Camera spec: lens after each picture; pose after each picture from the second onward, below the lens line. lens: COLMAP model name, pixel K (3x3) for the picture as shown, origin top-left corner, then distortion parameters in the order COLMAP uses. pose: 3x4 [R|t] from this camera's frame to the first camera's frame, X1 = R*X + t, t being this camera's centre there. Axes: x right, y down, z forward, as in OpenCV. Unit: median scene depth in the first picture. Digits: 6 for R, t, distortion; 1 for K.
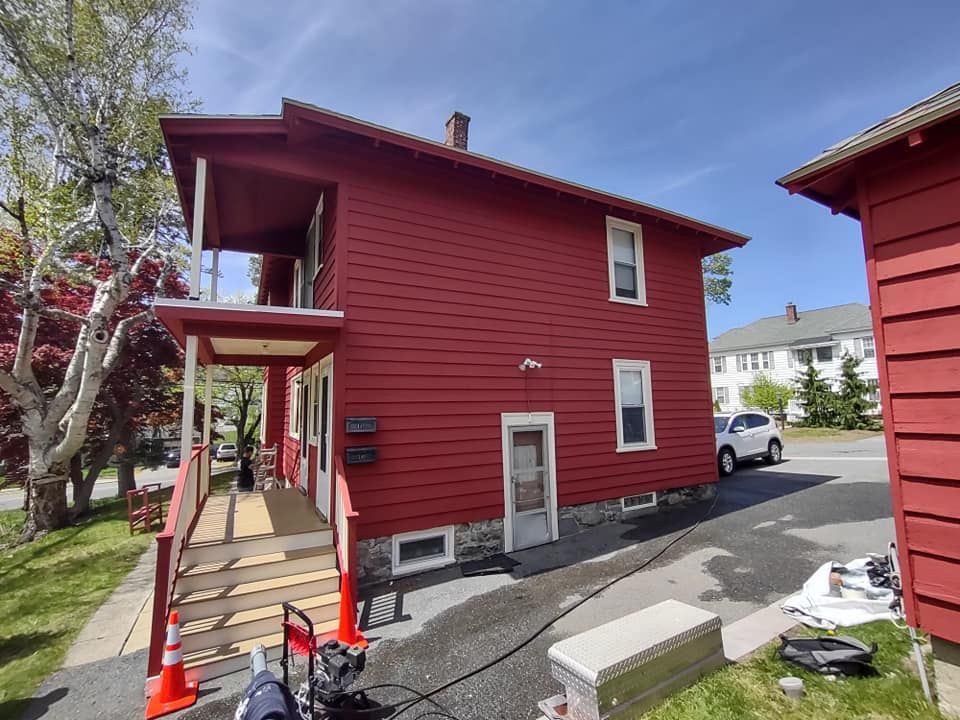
lens RADIAL K [[433.8, 0, 484.7], [0, 433.8, 358.3], [0, 0, 1]] dist [-0.009630, 0.005656]
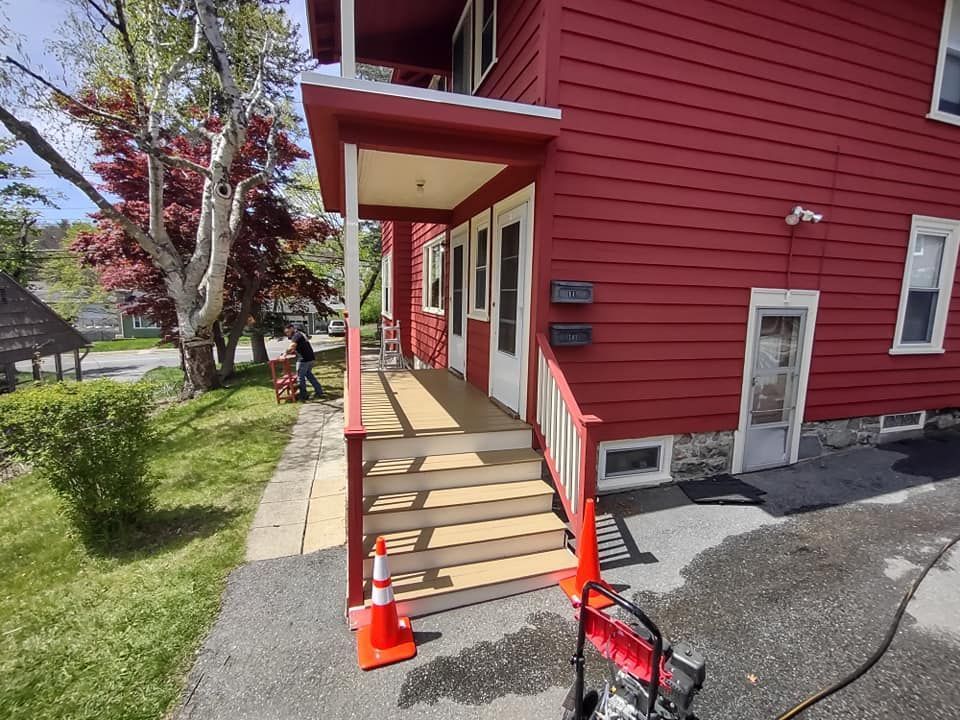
lens RADIAL K [[433.8, 0, 482.2], [0, 433.8, 356.9], [0, 0, 1]] dist [-0.009630, 0.005656]
pose [[0.980126, 0.067613, -0.186500, -0.236386], [-0.019081, 0.967897, 0.250621, 0.066838], [0.197458, -0.242082, 0.949951, 0.232350]]
